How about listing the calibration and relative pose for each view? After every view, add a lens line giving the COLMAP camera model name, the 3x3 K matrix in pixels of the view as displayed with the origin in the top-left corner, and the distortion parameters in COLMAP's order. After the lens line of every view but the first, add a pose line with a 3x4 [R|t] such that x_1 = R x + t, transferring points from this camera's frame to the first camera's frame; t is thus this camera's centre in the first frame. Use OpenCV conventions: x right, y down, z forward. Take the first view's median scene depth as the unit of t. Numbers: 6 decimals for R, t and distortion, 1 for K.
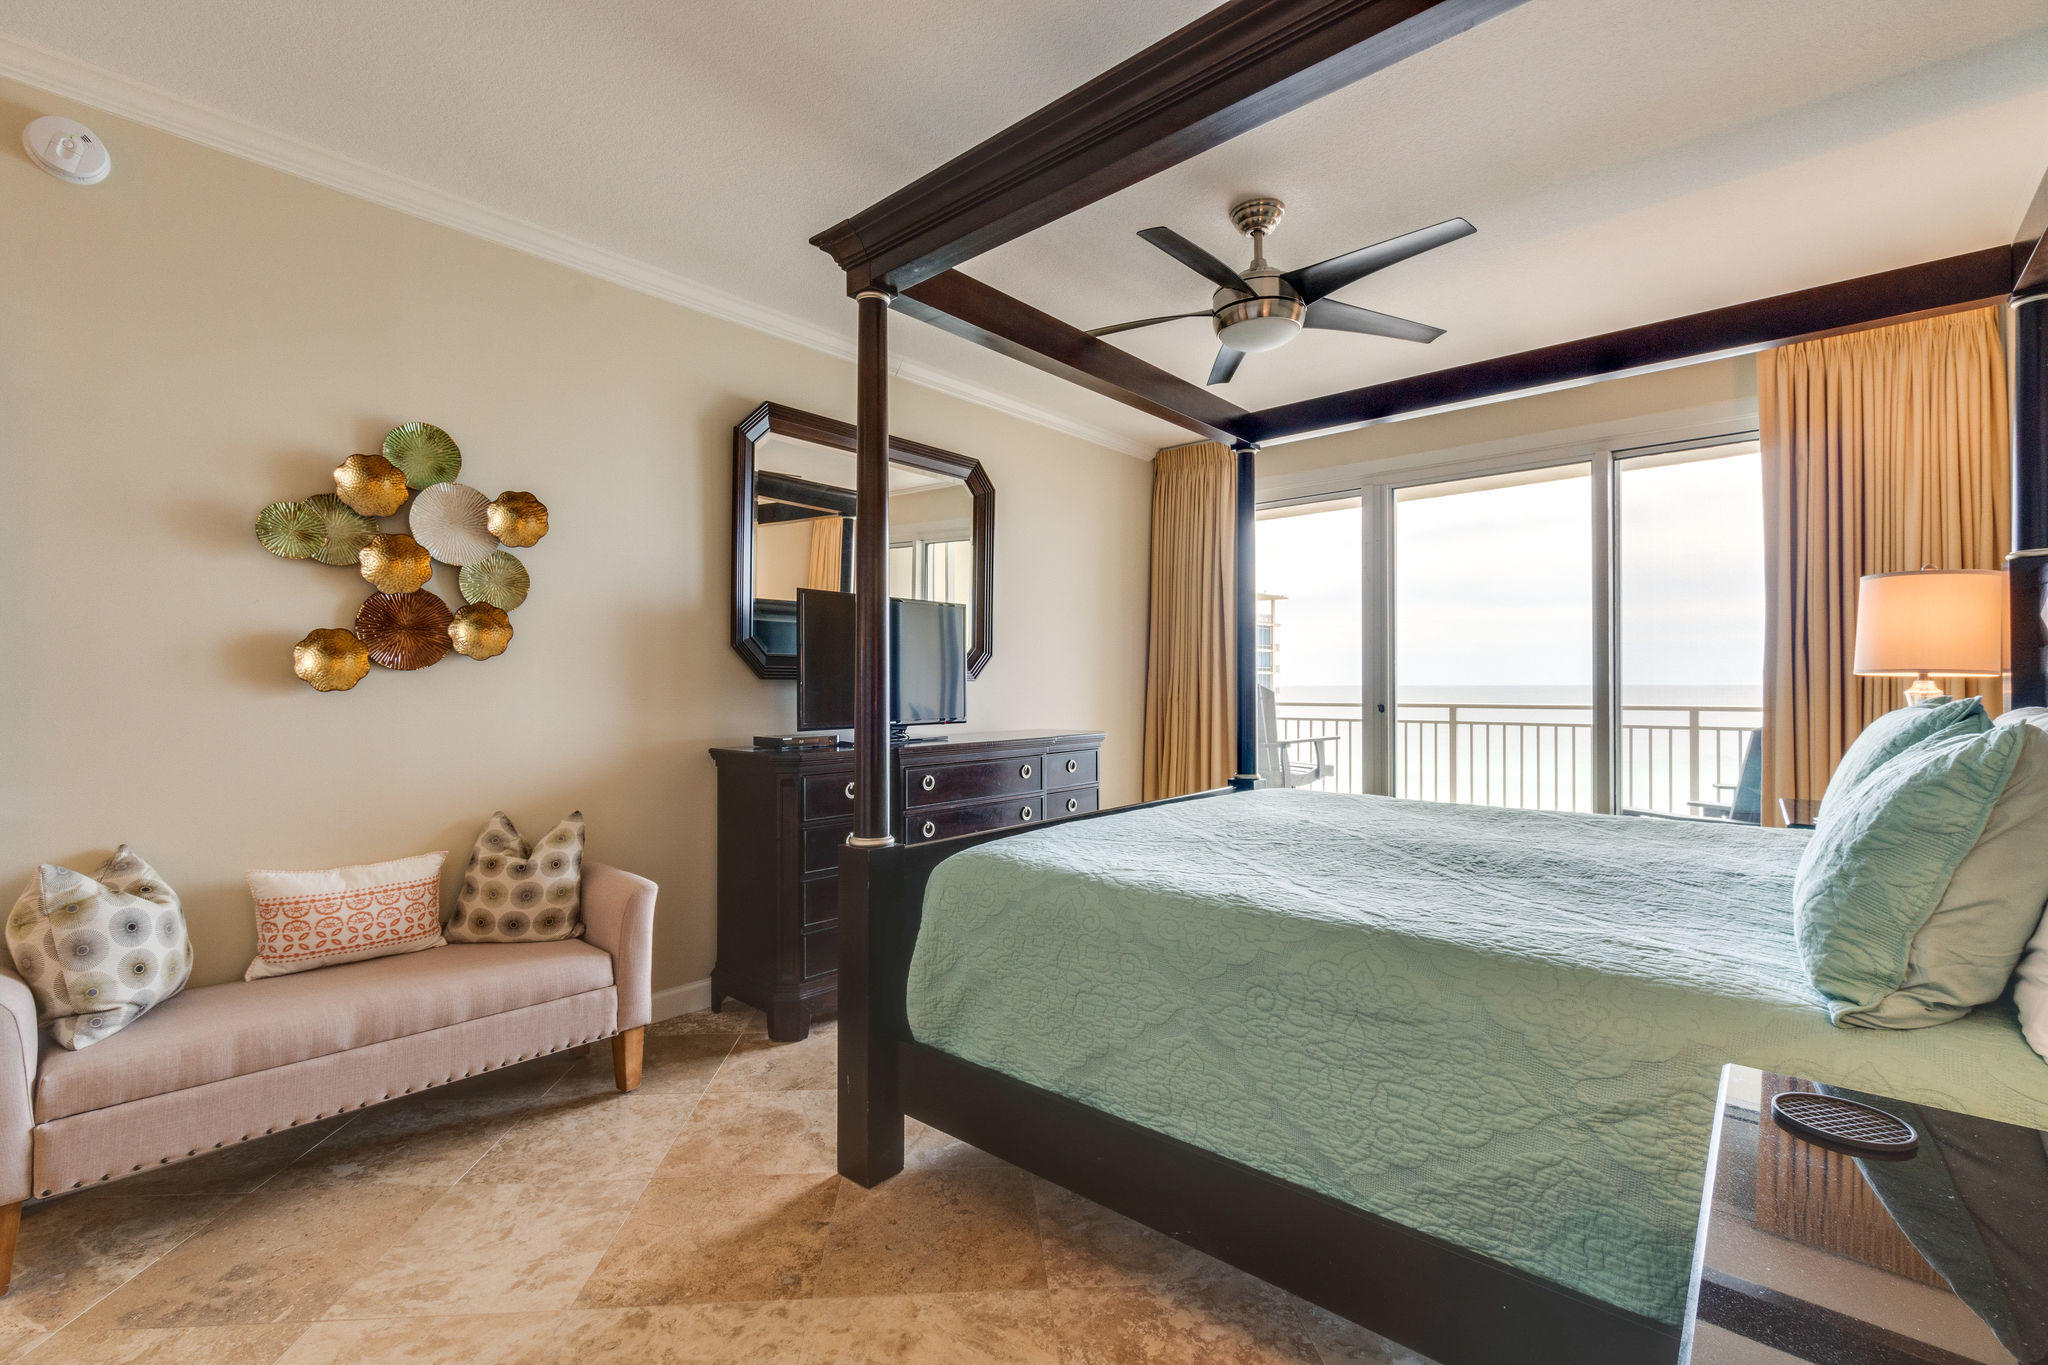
lens RADIAL K [[899.1, 0, 1019.4], [0, 899.1, 676.6], [0, 0, 1]] dist [-0.003881, 0.001338]
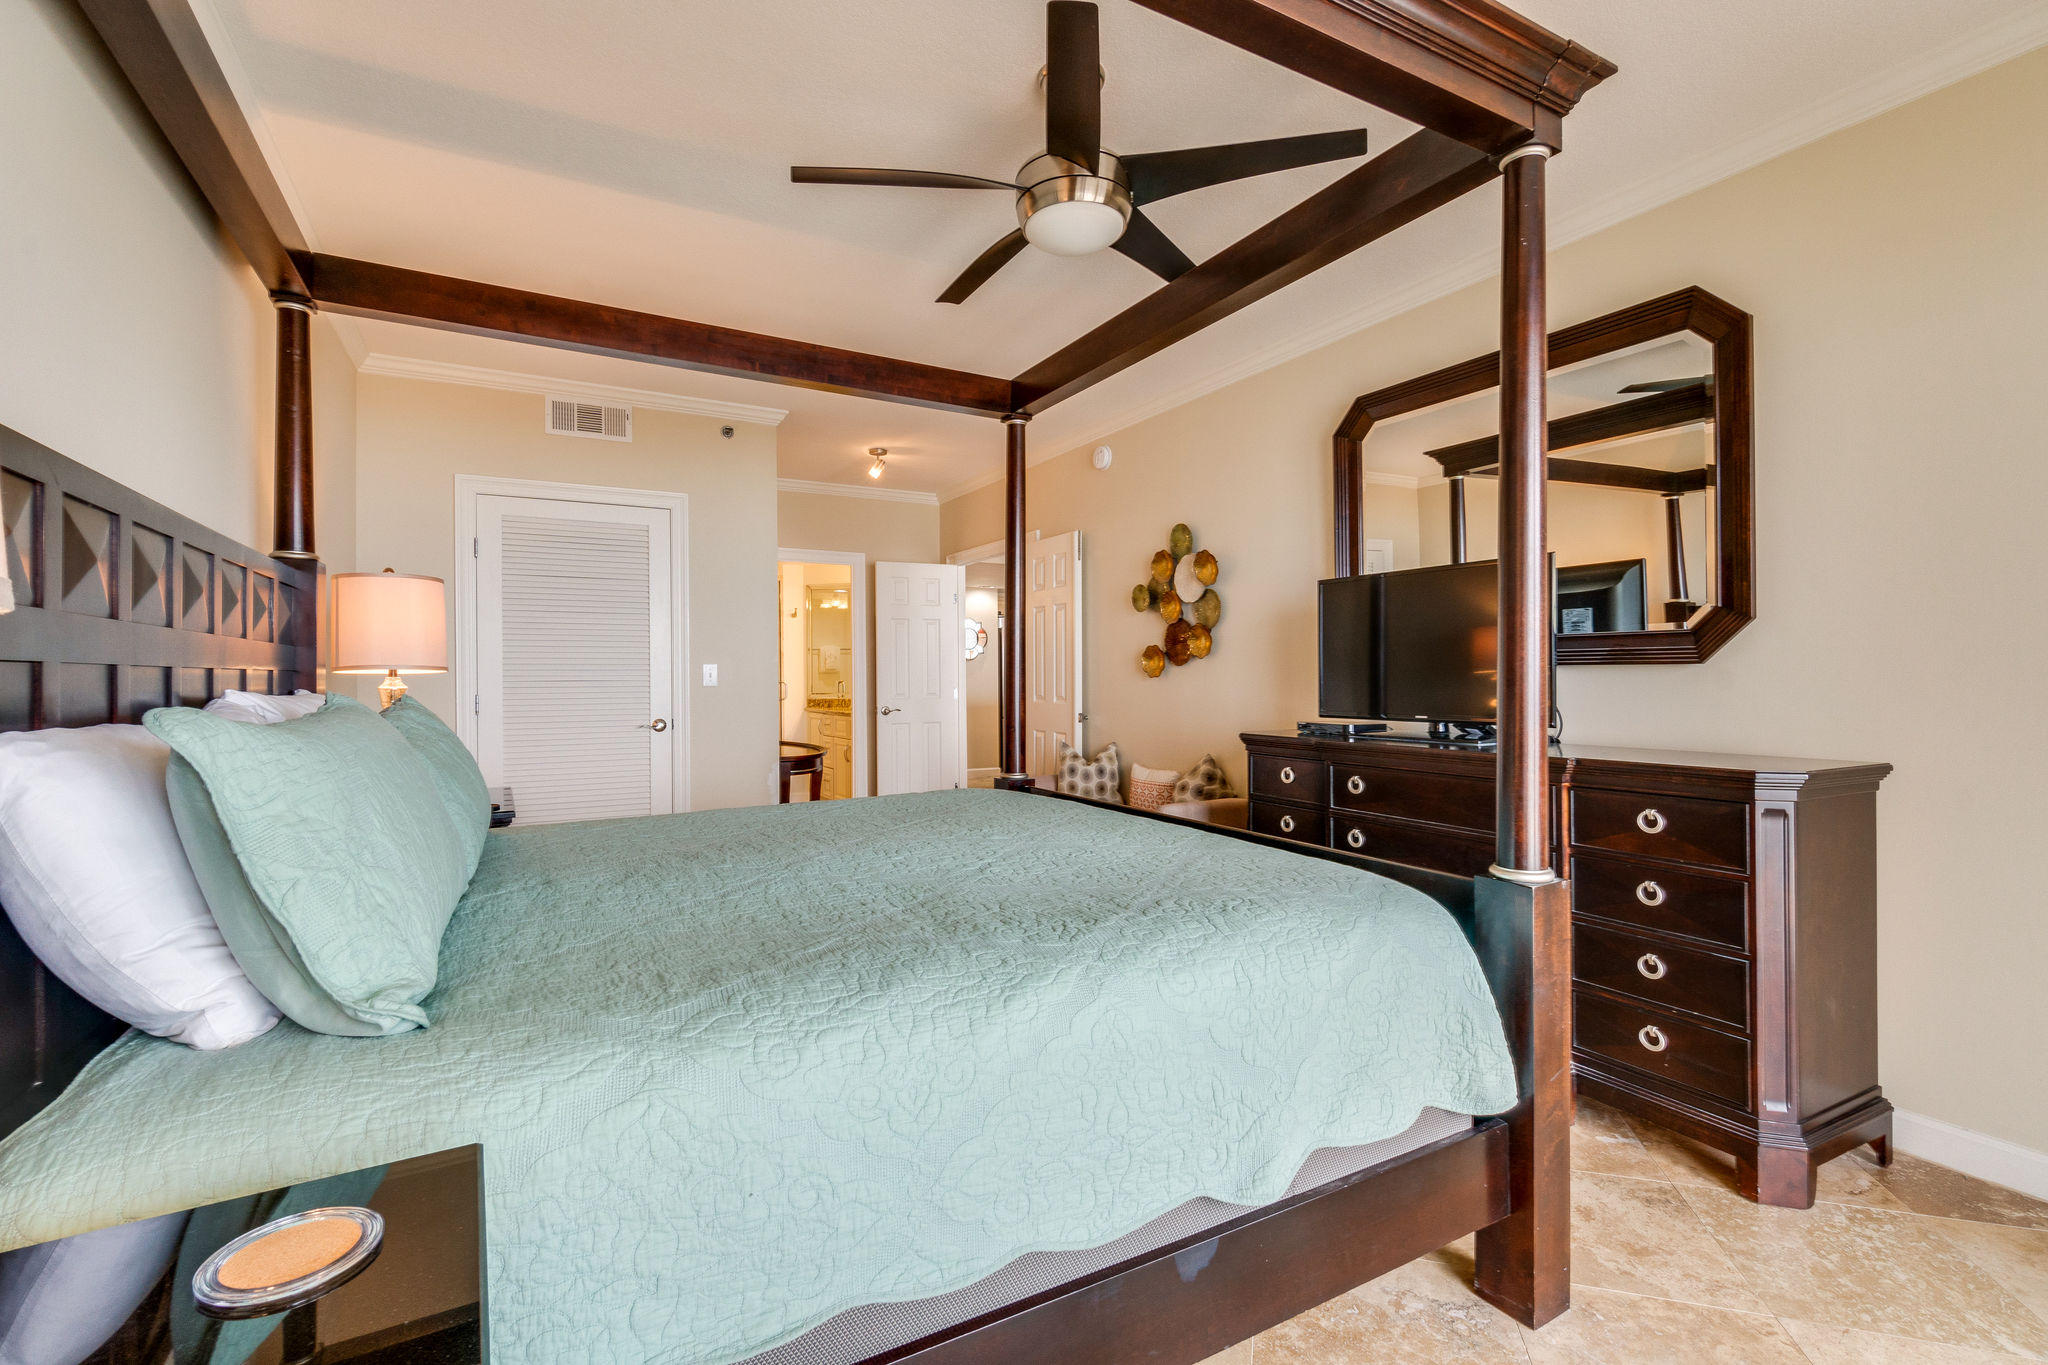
lens RADIAL K [[899.1, 0, 1027.7], [0, 899.1, 681.9], [0, 0, 1]] dist [-0.003881, 0.001338]
pose [[-0.333018, 0.016743, -0.942772, 1.062460], [0.010038, 0.999849, 0.014211, 0.001314], [0.942867, -0.004731, -0.333136, 1.258399]]
